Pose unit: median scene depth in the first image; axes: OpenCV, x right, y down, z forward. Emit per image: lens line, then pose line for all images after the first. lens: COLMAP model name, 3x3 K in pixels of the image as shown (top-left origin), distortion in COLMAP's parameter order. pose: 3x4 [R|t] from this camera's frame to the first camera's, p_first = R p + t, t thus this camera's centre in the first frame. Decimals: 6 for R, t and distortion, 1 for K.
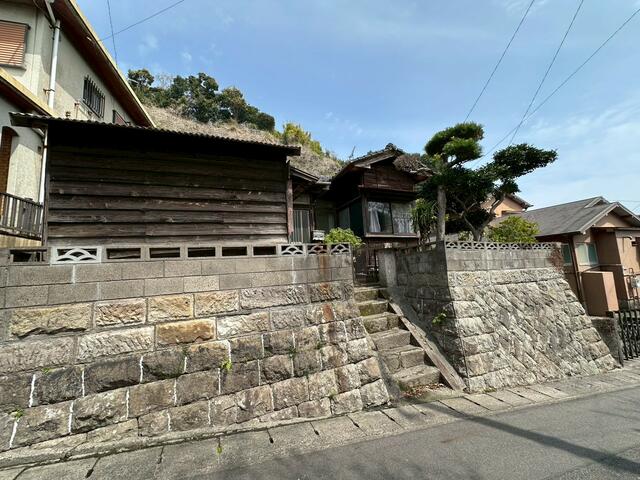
lens RADIAL K [[256.6, 0, 318.9], [0, 256.6, 239.4], [0, 0, 1]] dist [-0.003375, 0.000665]
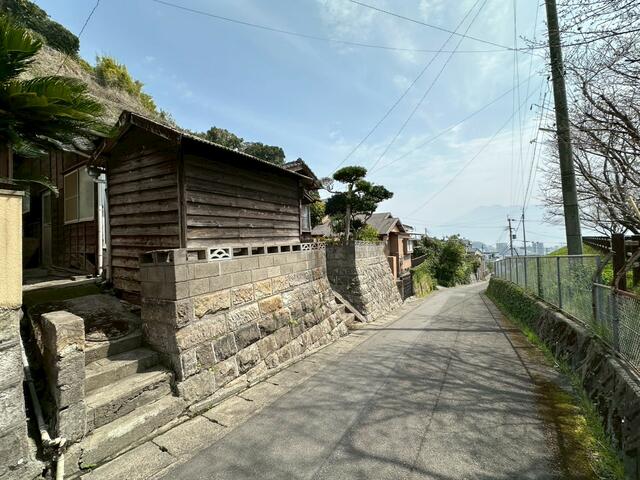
lens RADIAL K [[256.6, 0, 320.4], [0, 256.6, 239.3], [0, 0, 1]] dist [-0.003375, 0.000665]
pose [[0.783607, 0.035281, 0.620254, -1.124959], [-0.079996, 0.995805, 0.044421, -0.092514], [-0.616085, -0.084426, 0.783142, -0.279539]]
